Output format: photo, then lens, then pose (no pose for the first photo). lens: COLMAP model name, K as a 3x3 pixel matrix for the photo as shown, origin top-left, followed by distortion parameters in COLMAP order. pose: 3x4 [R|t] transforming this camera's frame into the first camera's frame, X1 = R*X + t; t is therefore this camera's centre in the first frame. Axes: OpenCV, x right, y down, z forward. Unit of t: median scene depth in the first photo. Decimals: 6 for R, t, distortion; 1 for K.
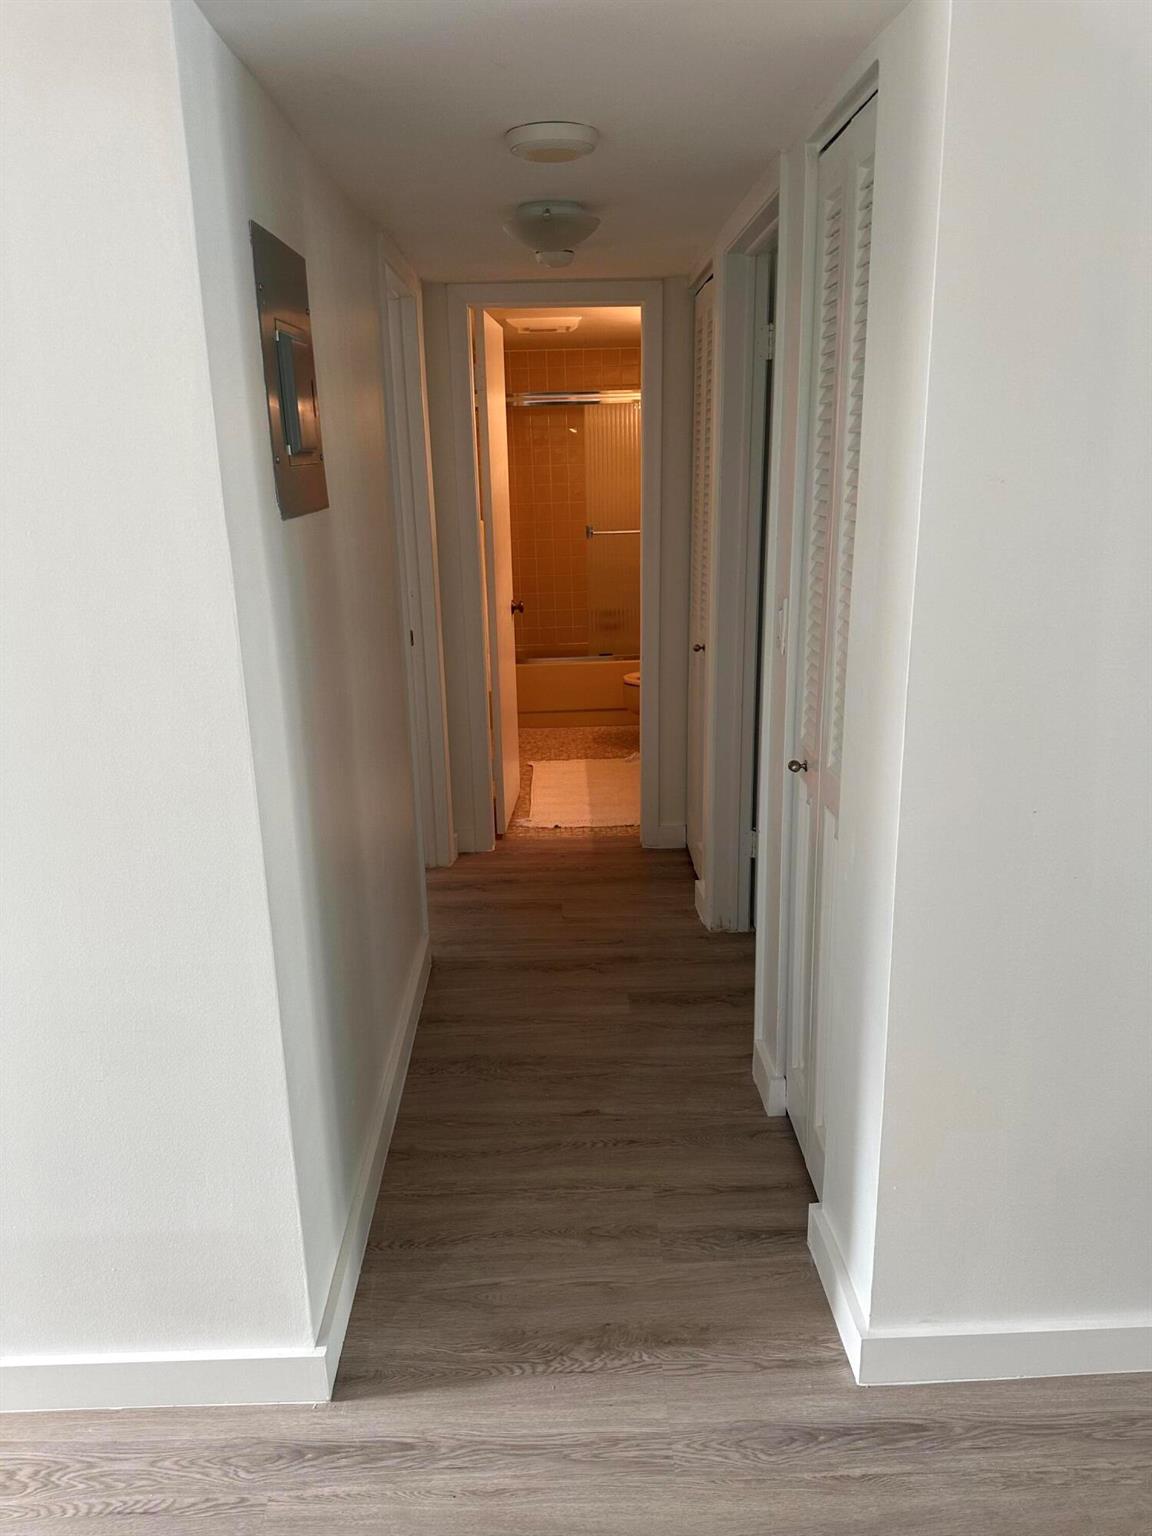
lens RADIAL K [[1078.4, 0, 574.7], [0, 1078.4, 771.2], [0, 0, 1]] dist [0.060173, -0.073280]
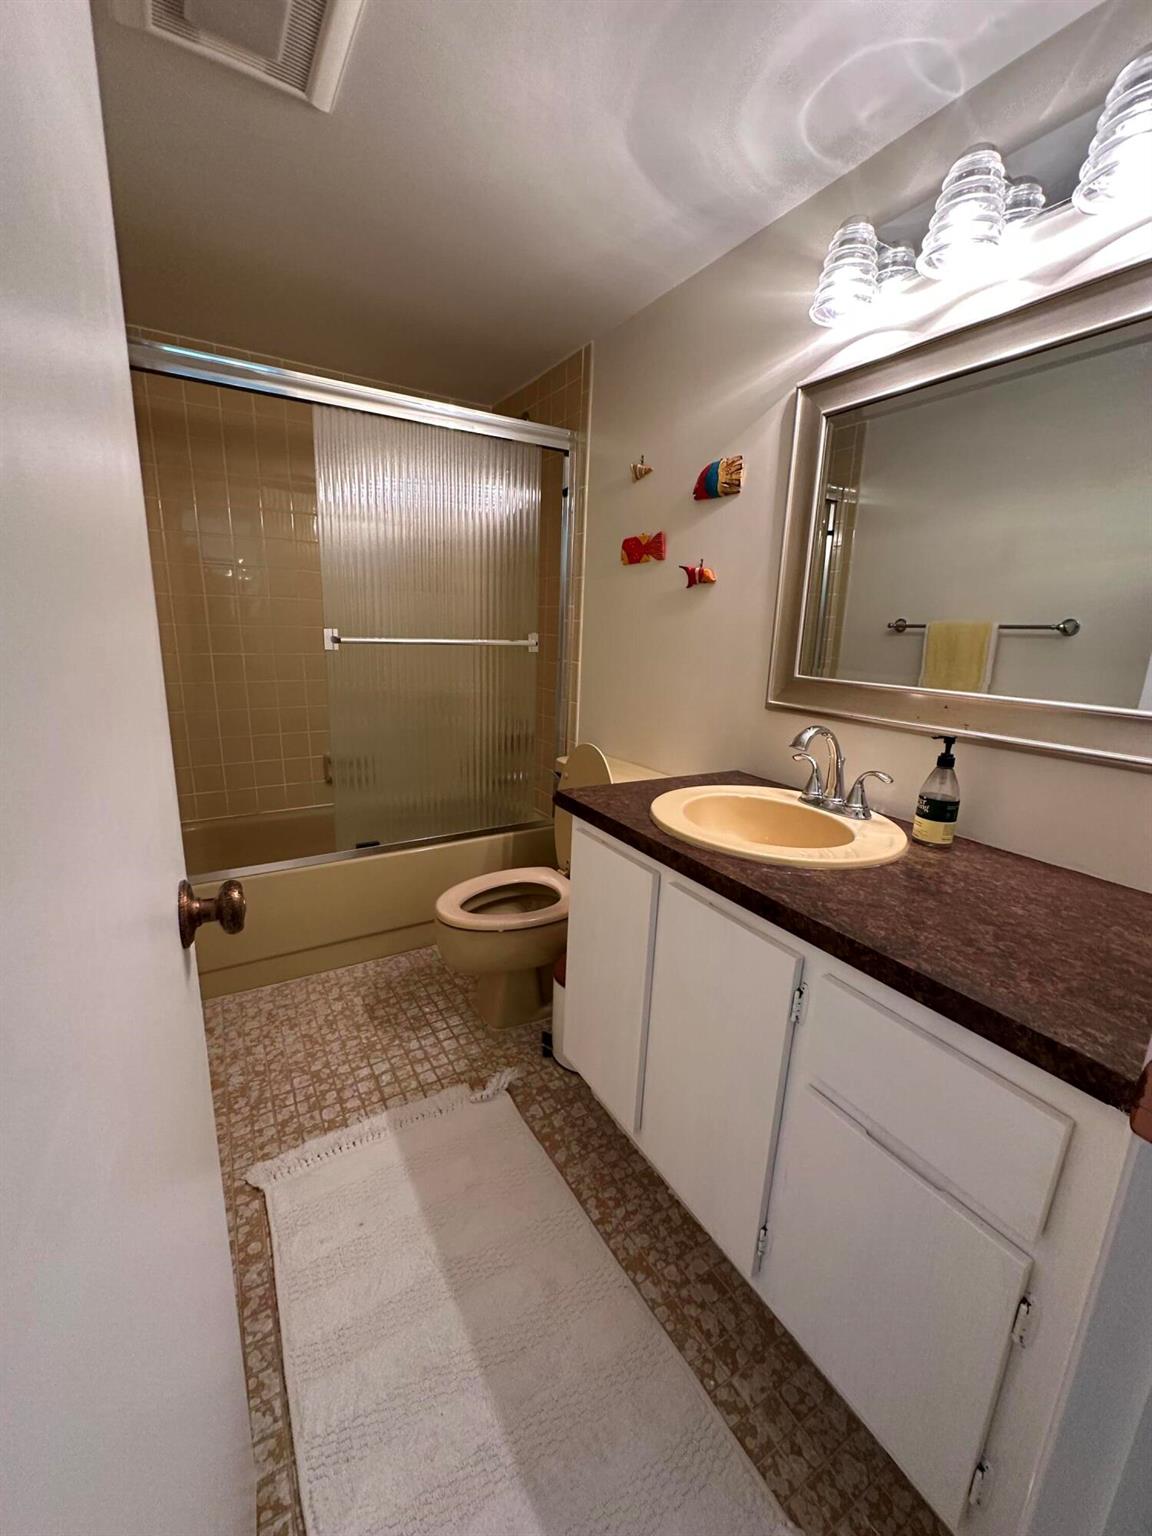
lens RADIAL K [[610.8, 0, 580.6], [0, 610.8, 765.6], [0, 0, 1]] dist [-0.000635, 0.000583]
pose [[0.861379, -0.061672, 0.504205, -0.041562], [0.093703, 0.994860, -0.038395, -0.143197], [-0.499245, 0.080318, 0.862730, 0.722637]]
